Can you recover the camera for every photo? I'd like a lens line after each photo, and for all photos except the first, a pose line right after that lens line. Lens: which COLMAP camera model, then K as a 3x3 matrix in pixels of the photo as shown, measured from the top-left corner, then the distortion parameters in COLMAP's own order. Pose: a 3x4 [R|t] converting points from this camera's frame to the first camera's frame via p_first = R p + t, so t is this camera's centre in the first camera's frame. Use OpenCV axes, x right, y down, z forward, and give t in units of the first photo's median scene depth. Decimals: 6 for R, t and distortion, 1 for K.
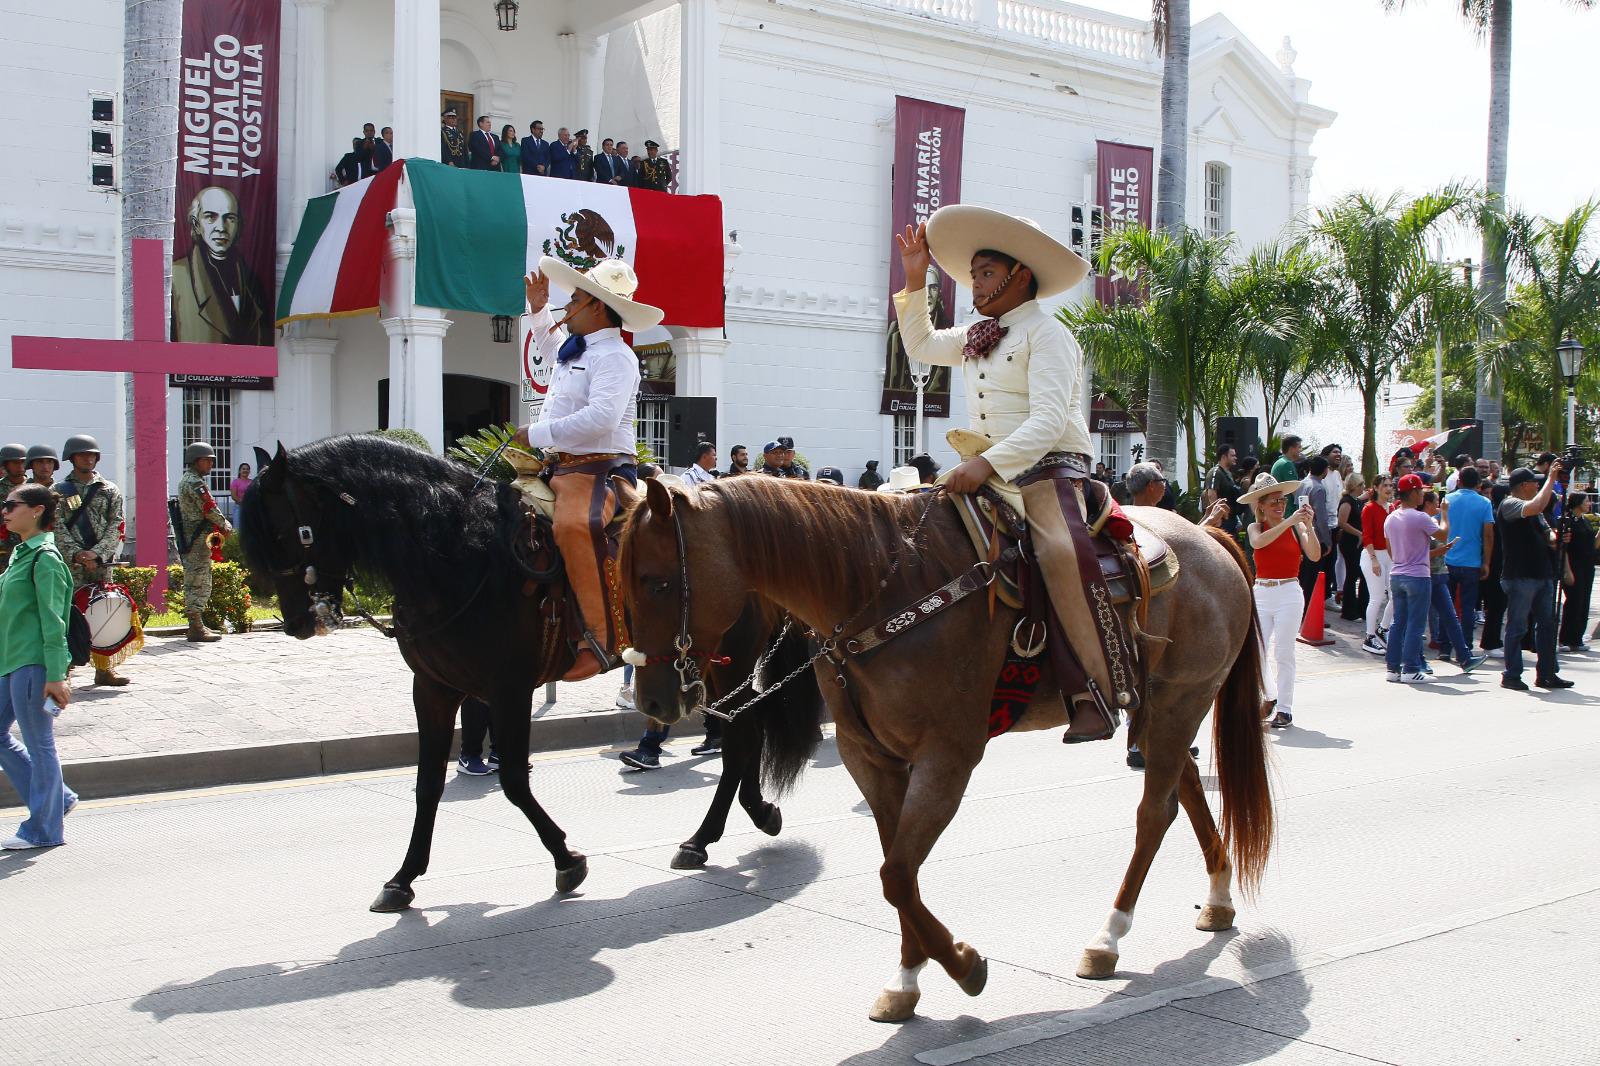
lens RADIAL K [[1752.3, 0, 804.8], [0, 1752.3, 539.5], [0, 0, 1]] dist [-0.081443, 0.070539]
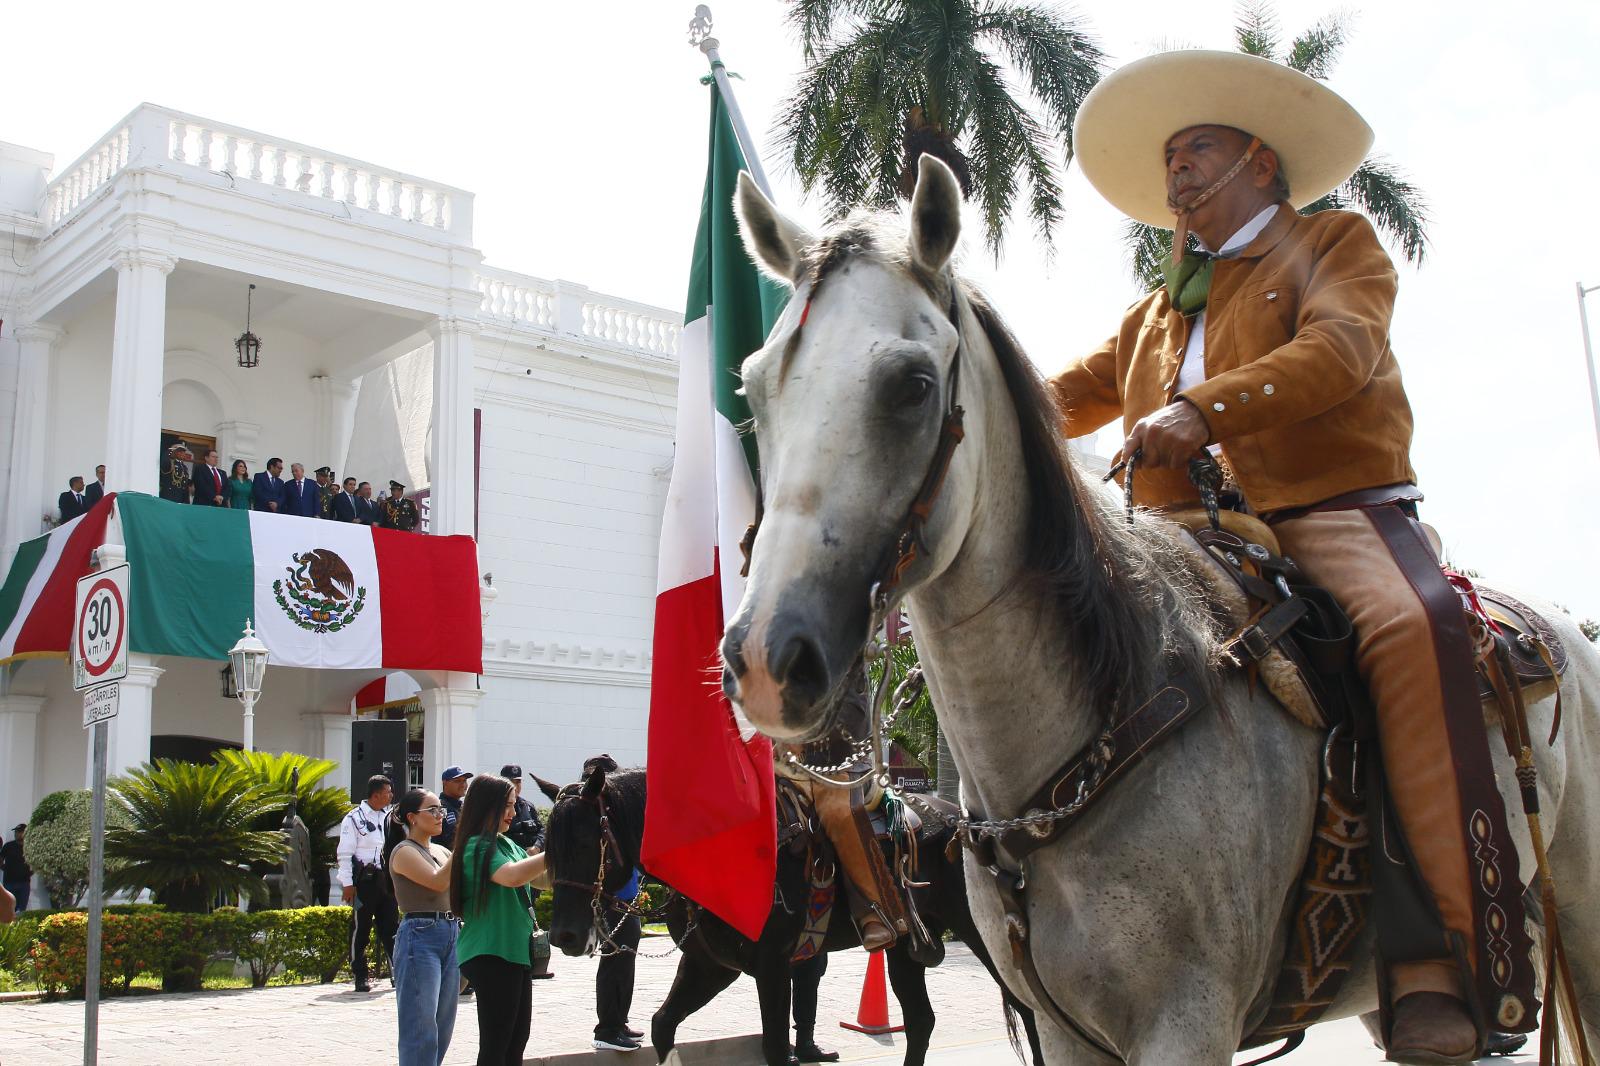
lens RADIAL K [[1747.5, 0, 805.8], [0, 1747.5, 539.1], [0, 0, 1]] dist [-0.068214, 0.036385]
pose [[0.994776, -0.012601, 0.101304, 0.033964], [0.034561, 0.975323, -0.218060, 0.014073], [-0.096057, 0.220422, 0.970663, 0.080429]]
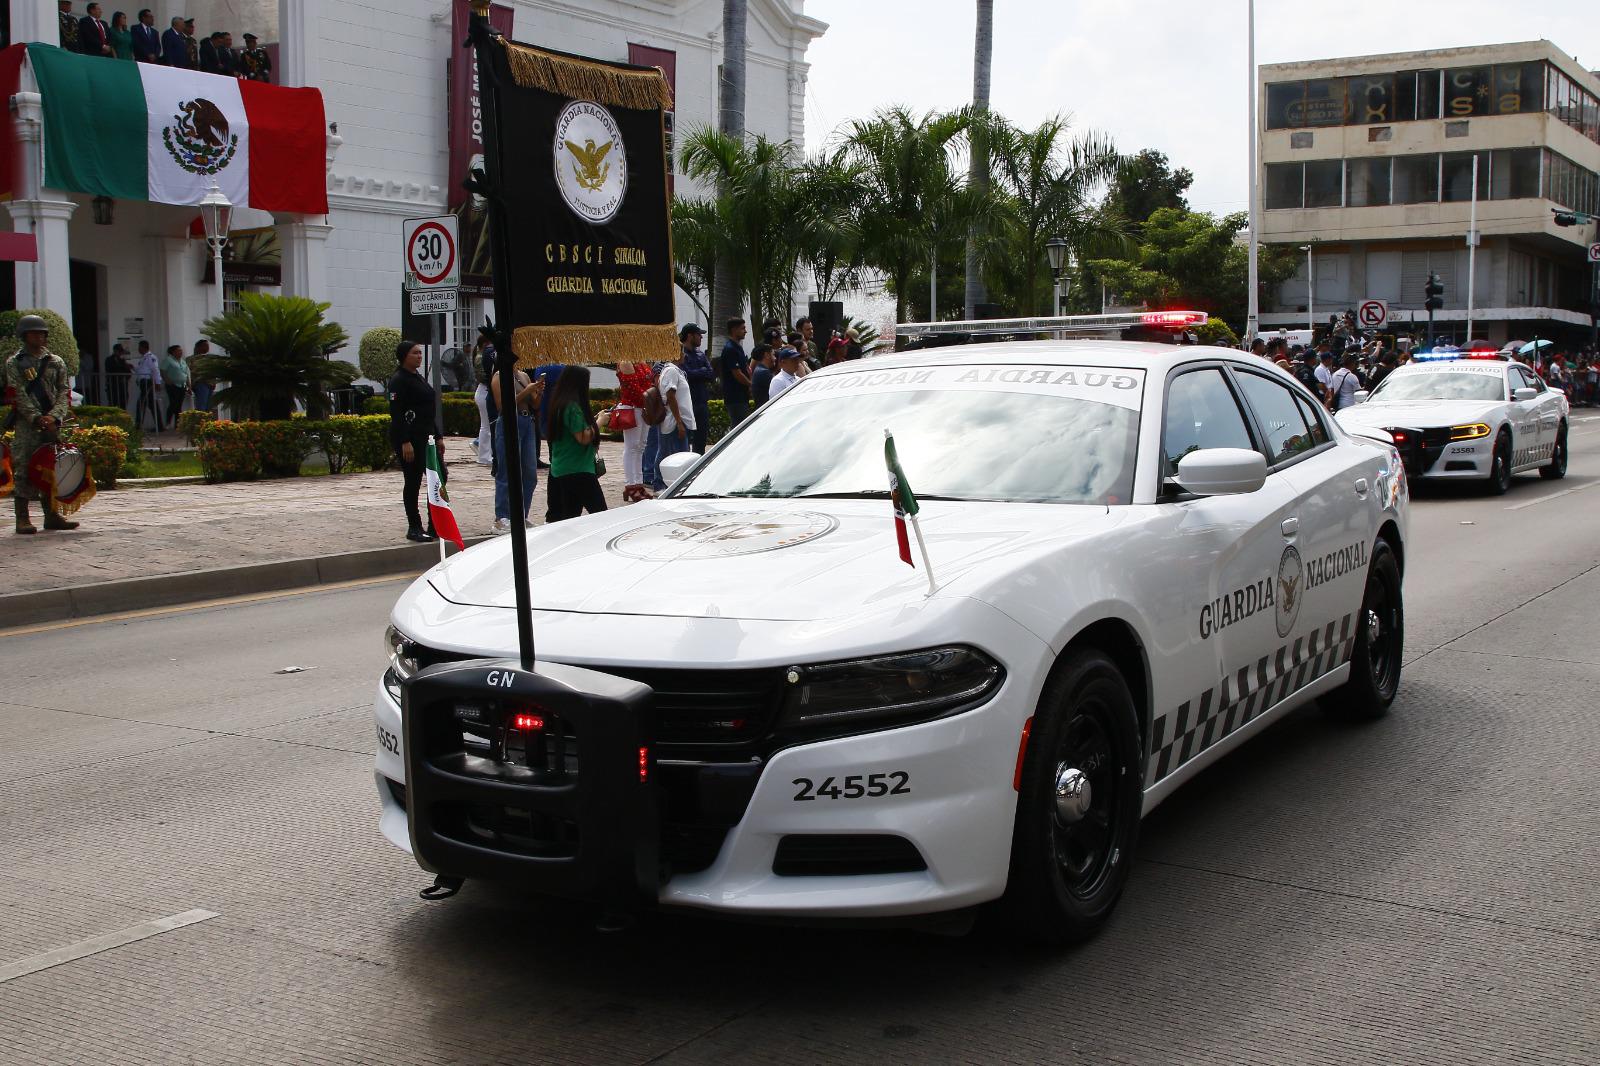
lens RADIAL K [[1747.5, 0, 805.8], [0, 1747.5, 539.1], [0, 0, 1]] dist [-0.068214, 0.036385]
pose [[0.946990, -0.035505, 0.319296, -0.115885], [0.013564, 0.997407, 0.070681, 0.005670], [-0.320978, -0.062603, 0.945015, -0.105871]]
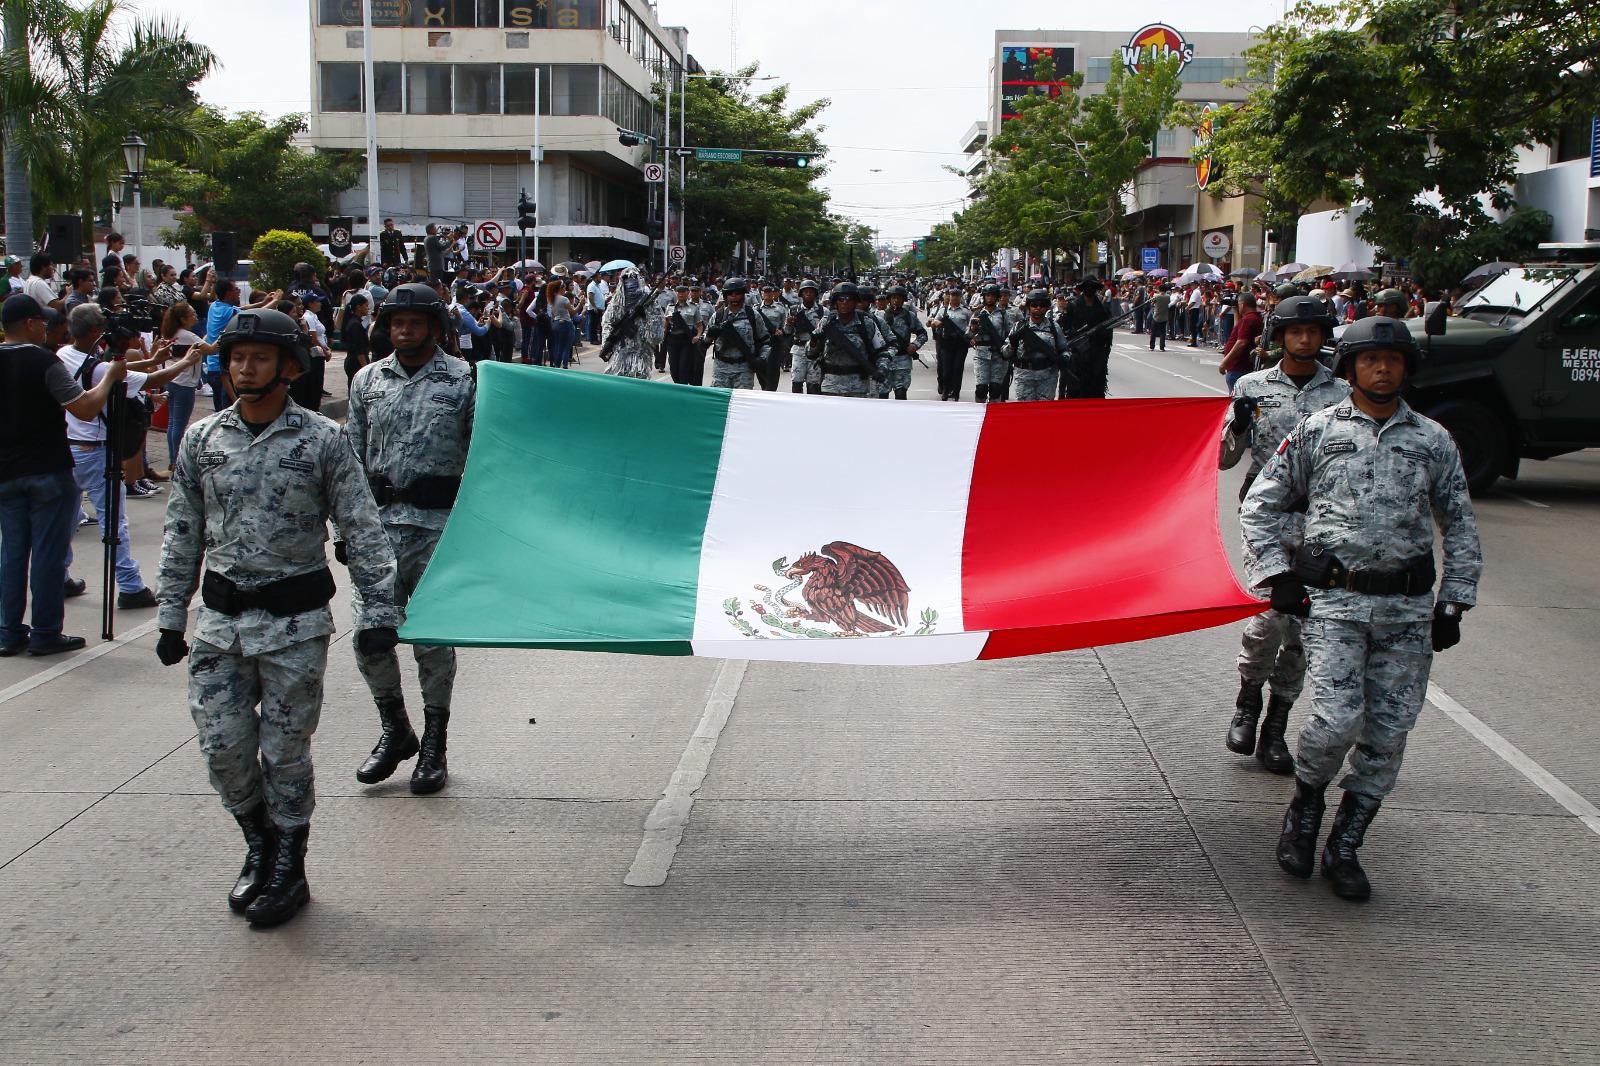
lens RADIAL K [[1747.5, 0, 805.8], [0, 1747.5, 539.1], [0, 0, 1]] dist [-0.068214, 0.036385]
pose [[0.632888, -0.104462, 0.767164, -0.108821], [0.004472, 0.991333, 0.131297, -0.011643], [-0.774230, -0.079666, 0.627870, 0.032666]]
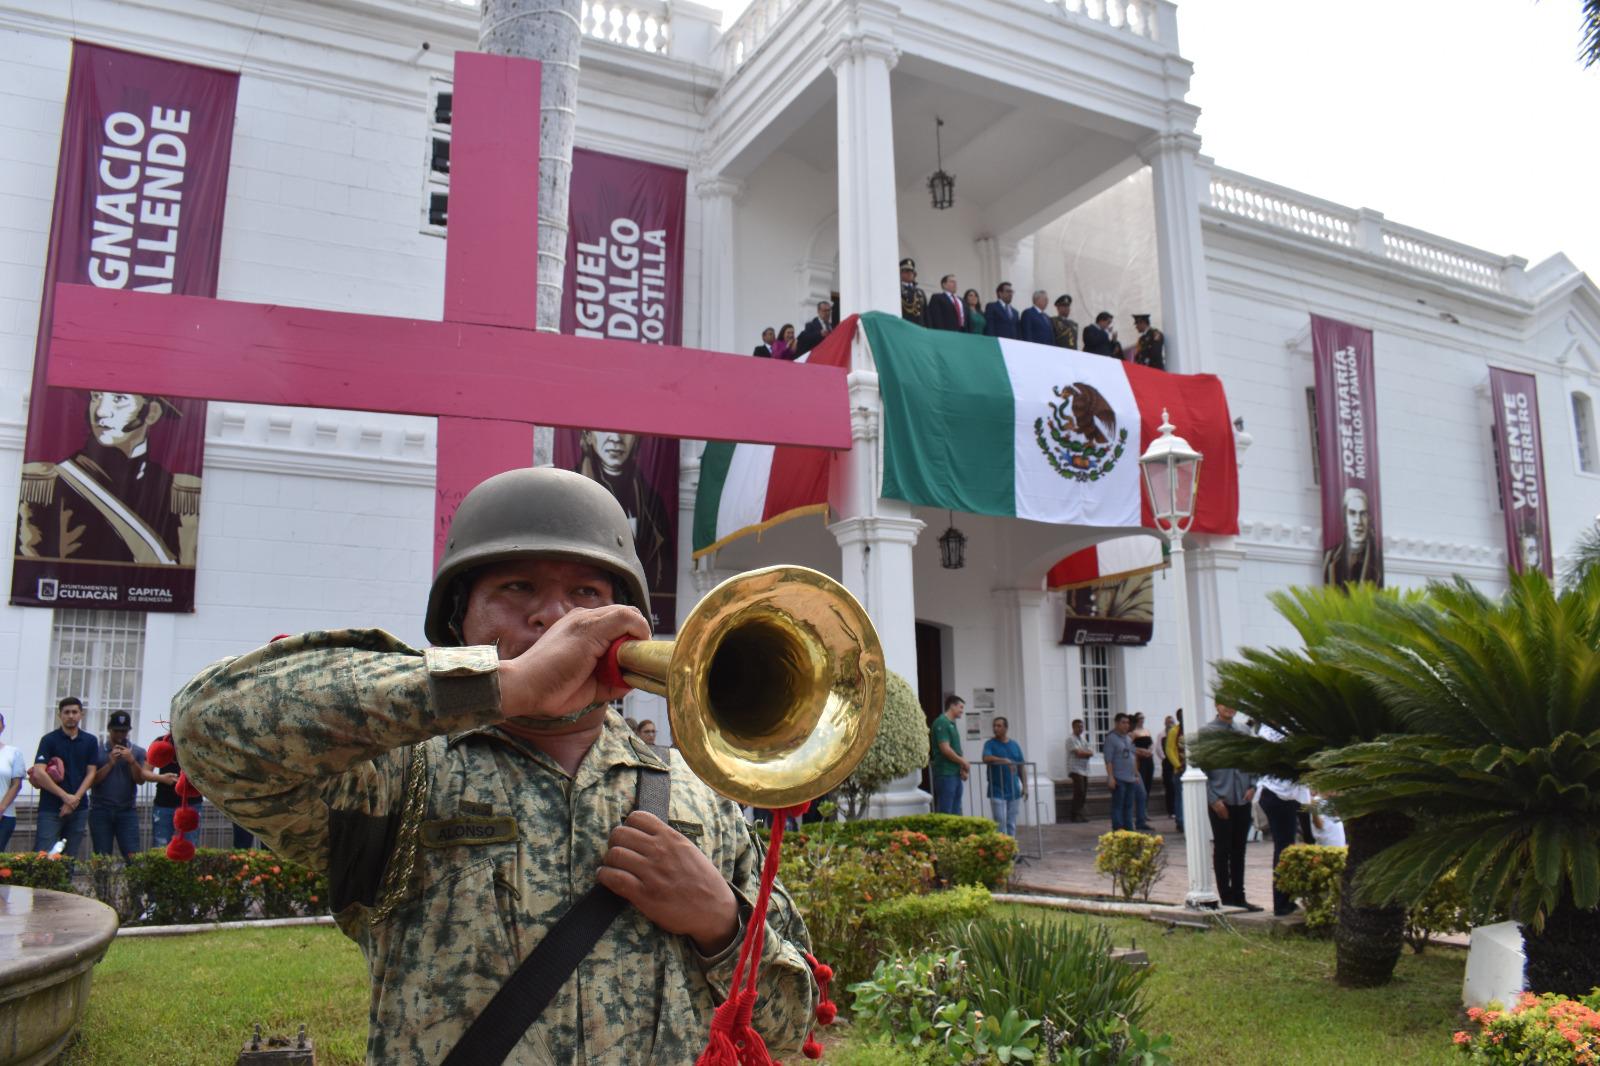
lens RADIAL K [[1232.5, 0, 812.6], [0, 1232.5, 529.7], [0, 0, 1]] dist [-0.094897, -0.005840]
pose [[0.989341, -0.045203, -0.138421, -0.161919], [0.016519, 0.979300, -0.201739, -0.016822], [0.144675, 0.197303, 0.969609, 0.446495]]
